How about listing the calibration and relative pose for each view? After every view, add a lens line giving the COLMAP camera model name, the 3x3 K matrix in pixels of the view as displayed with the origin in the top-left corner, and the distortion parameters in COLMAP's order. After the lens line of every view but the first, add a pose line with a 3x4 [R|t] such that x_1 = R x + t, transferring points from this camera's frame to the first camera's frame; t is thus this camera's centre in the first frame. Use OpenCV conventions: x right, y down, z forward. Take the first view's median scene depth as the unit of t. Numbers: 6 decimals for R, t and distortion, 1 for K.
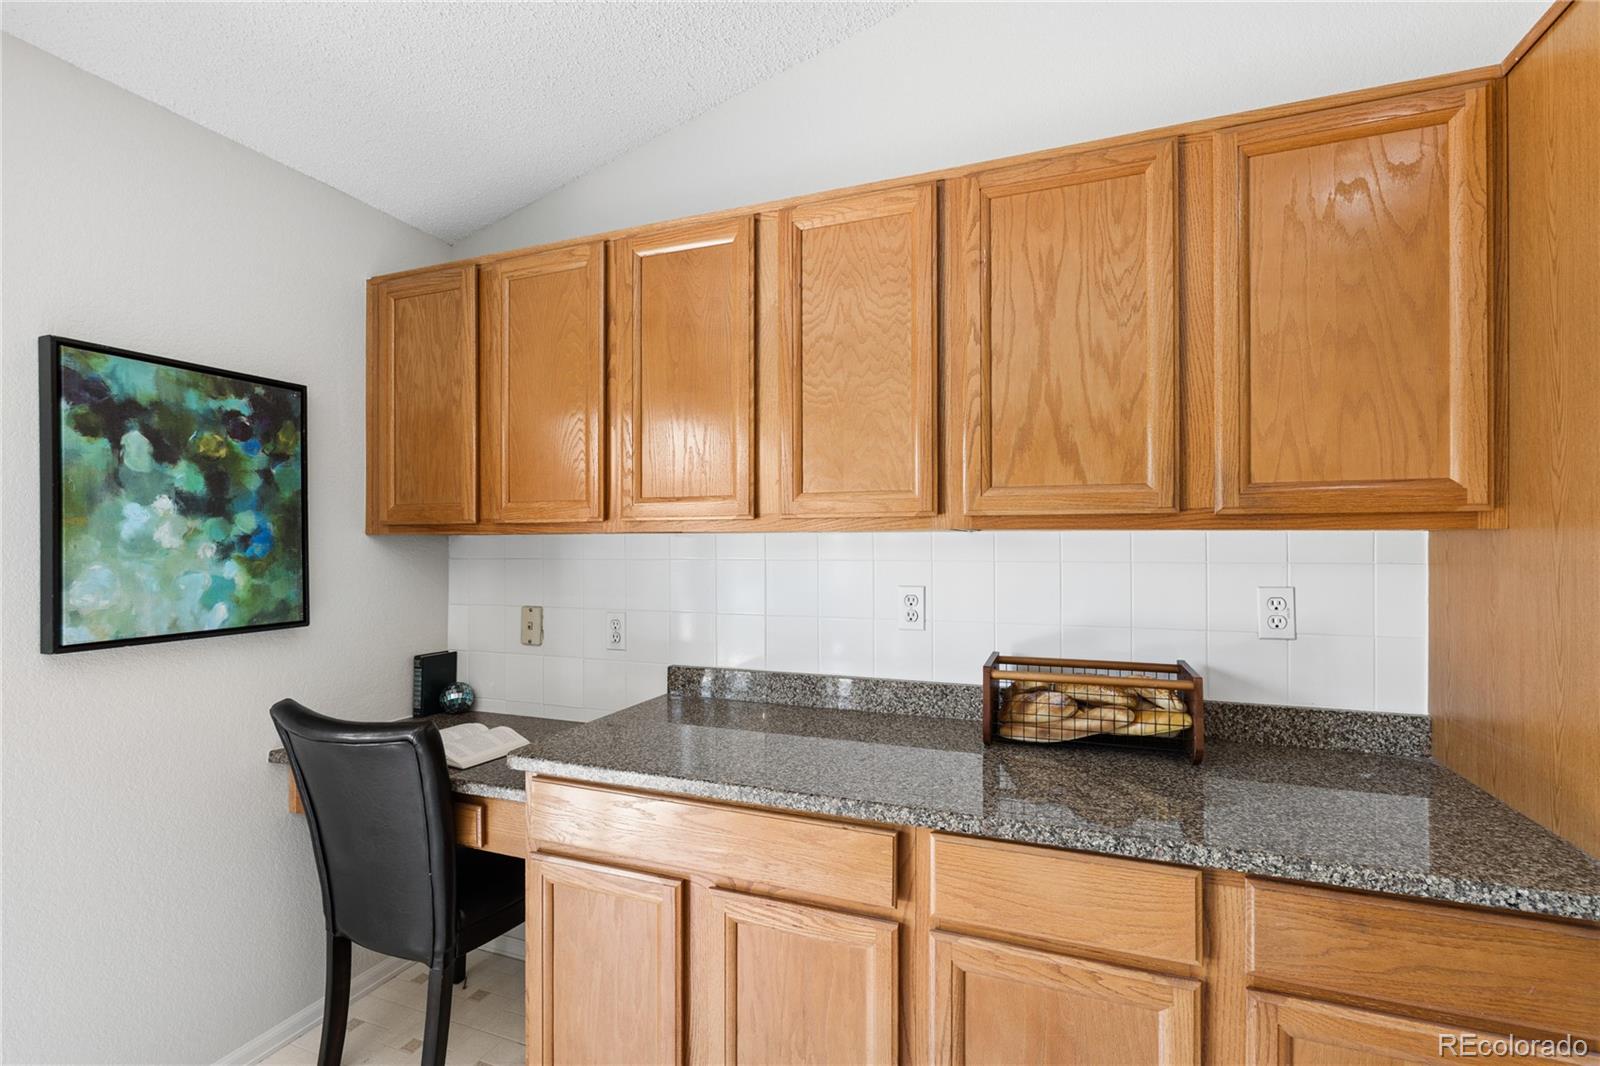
lens RADIAL K [[709.0, 0, 803.4], [0, 709.0, 540.9], [0, 0, 1]] dist [-0.006175, 0.000623]
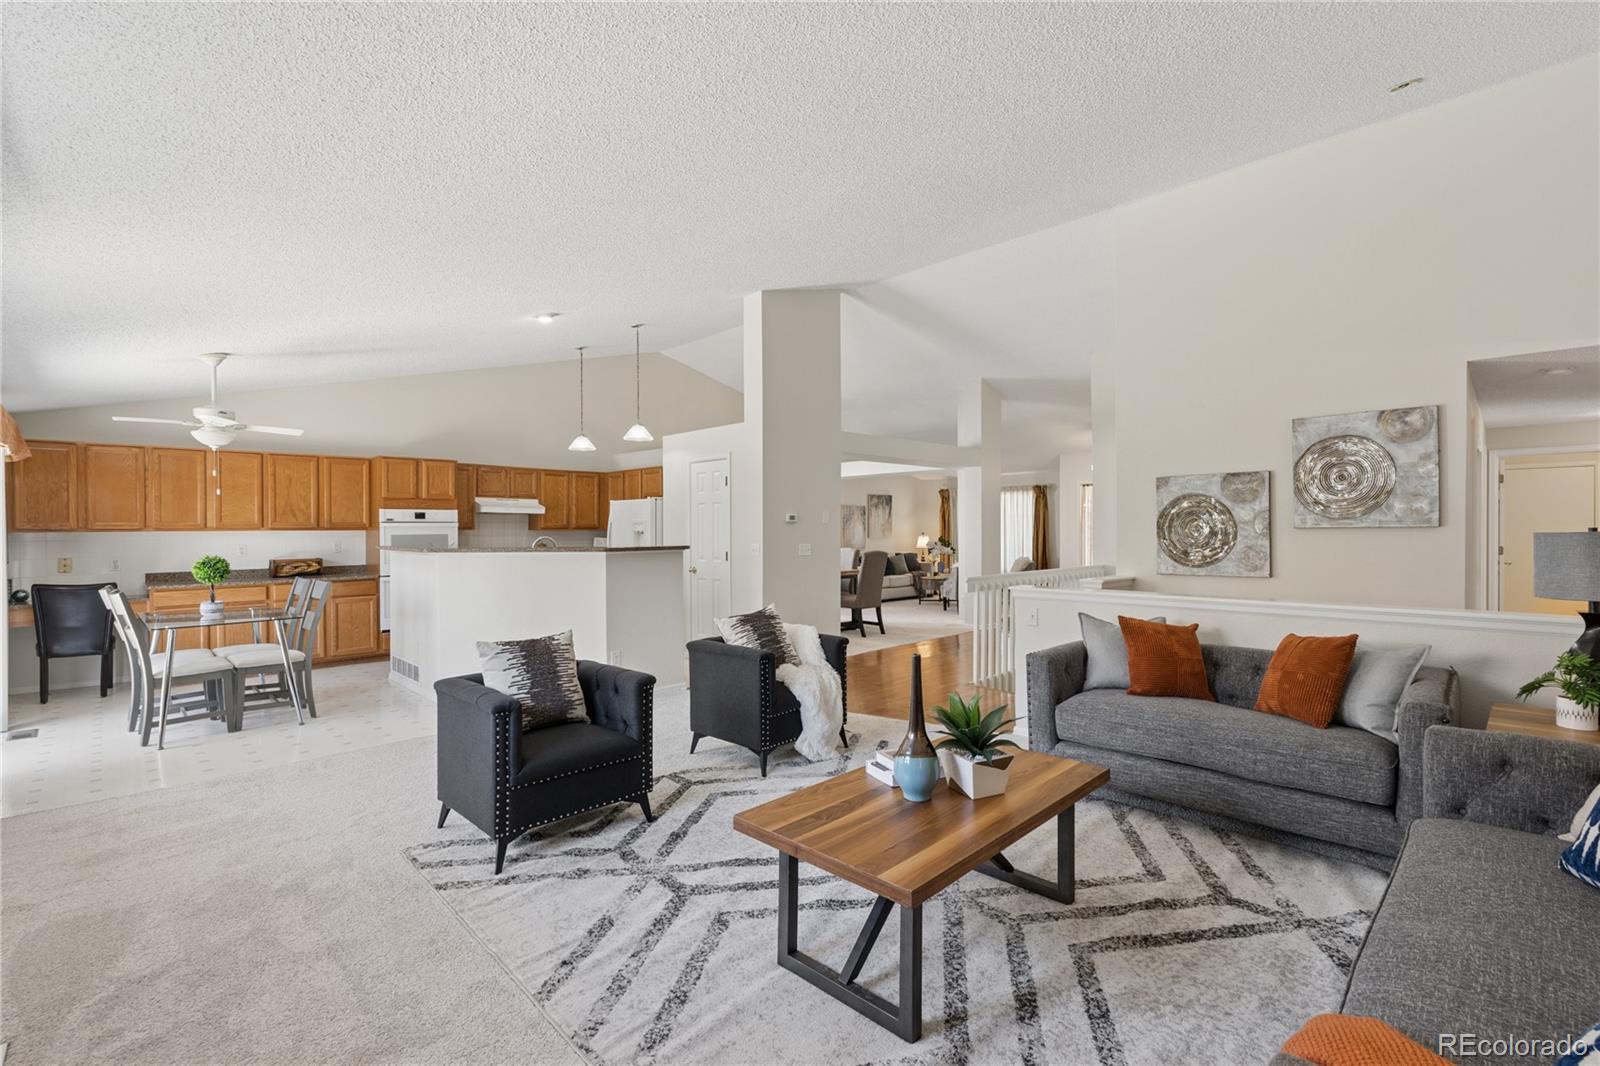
lens RADIAL K [[709.0, 0, 800.5], [0, 709.0, 530.1], [0, 0, 1]] dist [-0.006175, 0.000623]
pose [[0.417429, -0.006546, 0.908686, -2.411797], [0.000510, 0.999976, 0.006970, -0.046862], [-0.908709, -0.002446, 0.417422, -3.912549]]
